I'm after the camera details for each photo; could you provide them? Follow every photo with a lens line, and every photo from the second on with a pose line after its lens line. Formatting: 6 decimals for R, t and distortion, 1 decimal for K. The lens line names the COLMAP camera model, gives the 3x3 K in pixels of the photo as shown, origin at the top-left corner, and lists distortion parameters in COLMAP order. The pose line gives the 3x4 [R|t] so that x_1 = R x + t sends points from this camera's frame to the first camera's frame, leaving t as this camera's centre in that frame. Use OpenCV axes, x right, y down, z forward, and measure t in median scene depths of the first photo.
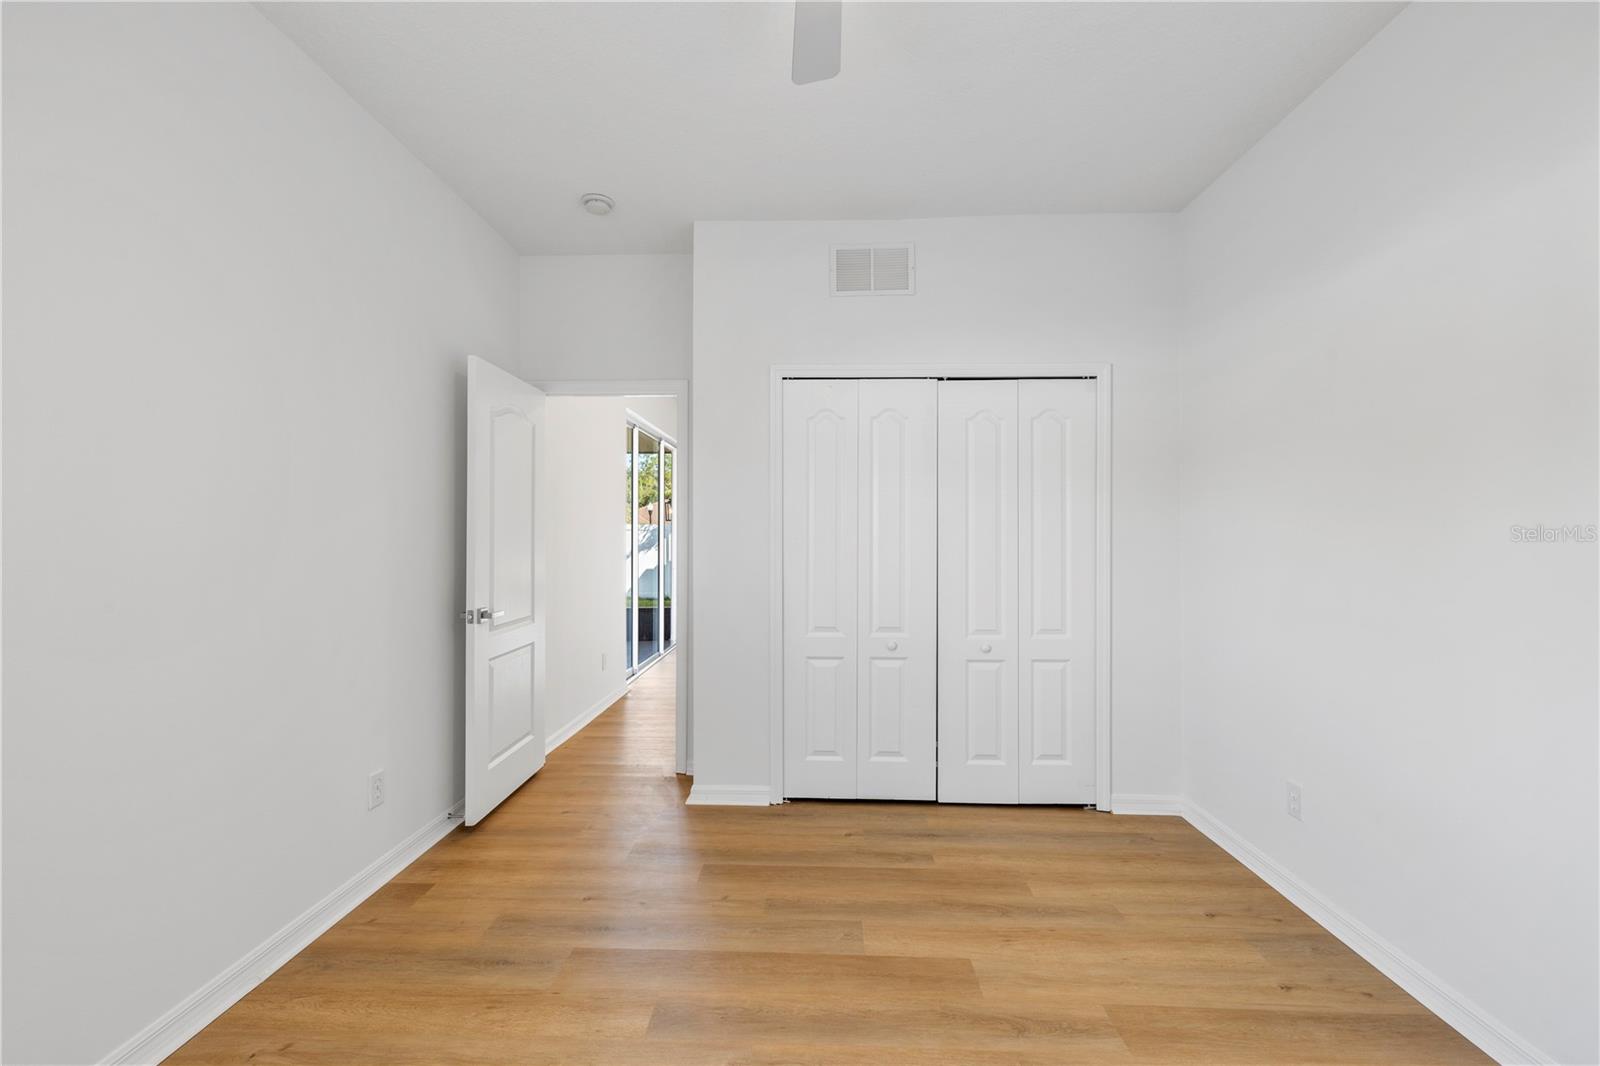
lens RADIAL K [[676.4, 0, 797.0], [0, 676.4, 529.8], [0, 0, 1]] dist [-0.002296, -0.000047]
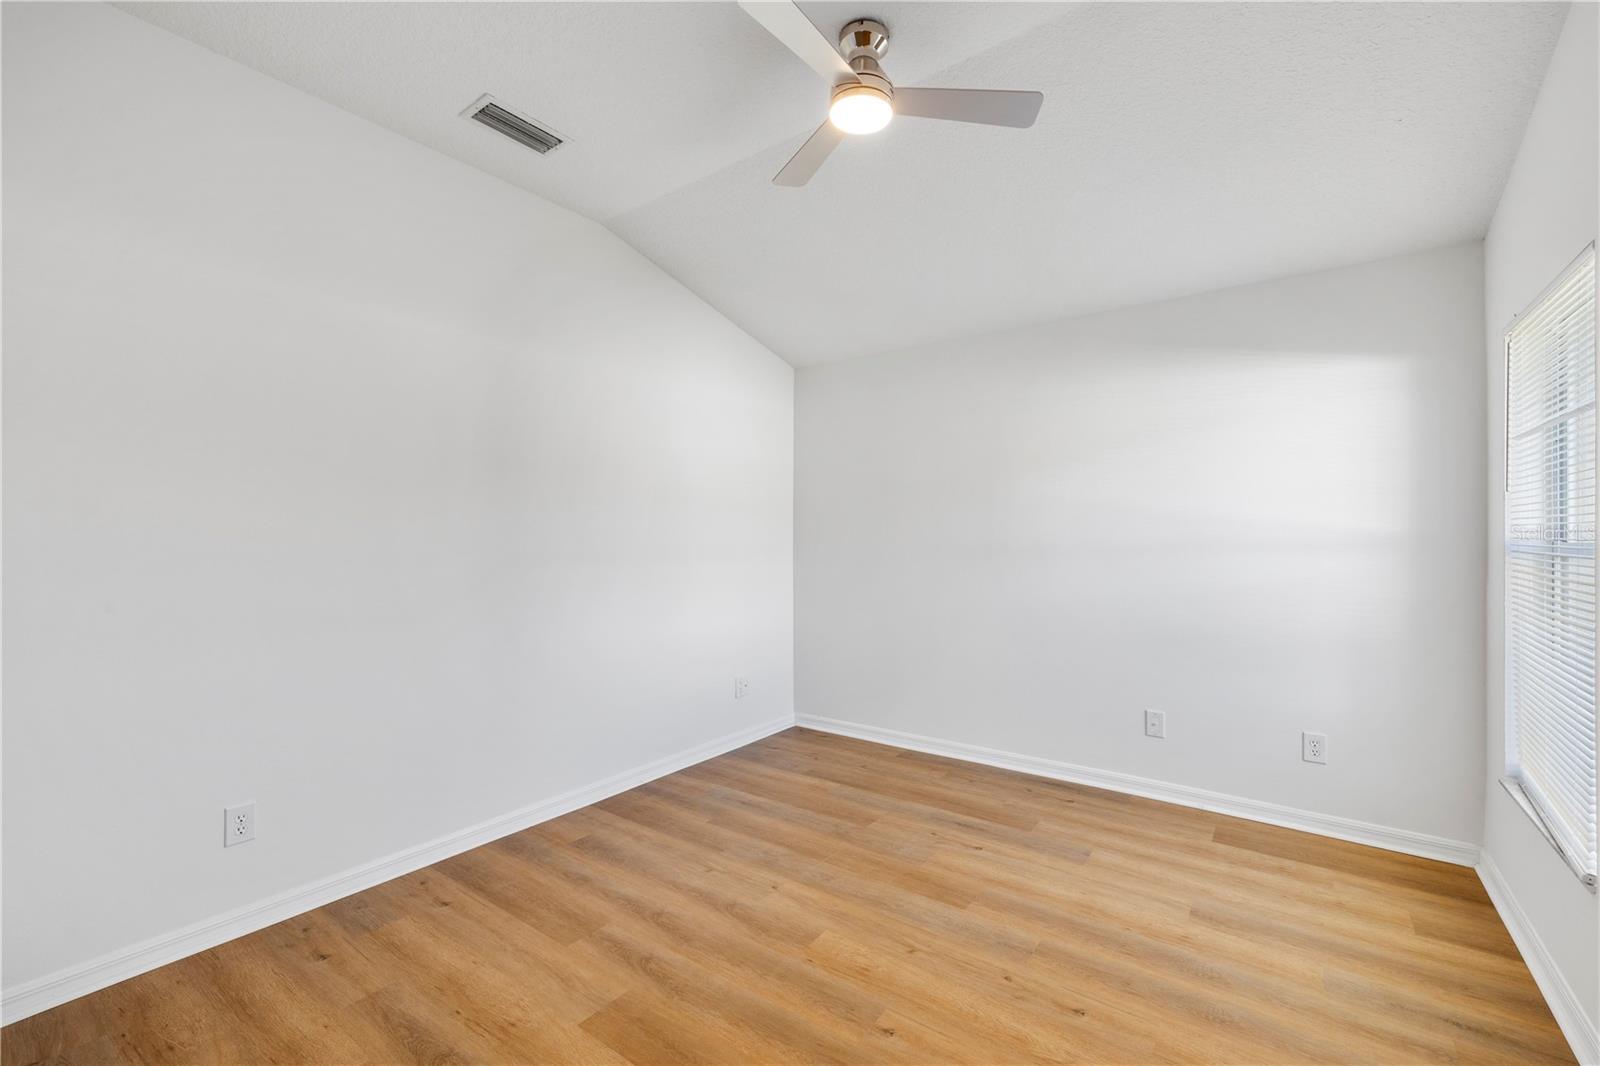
lens RADIAL K [[676.4, 0, 797.0], [0, 676.4, 529.8], [0, 0, 1]] dist [-0.002296, -0.000047]
pose [[-0.822182, 0.000825, 0.569224, -0.501786], [-0.005674, 0.999937, -0.009644, 0.011054], [-0.569197, -0.011159, -0.822126, 1.677380]]
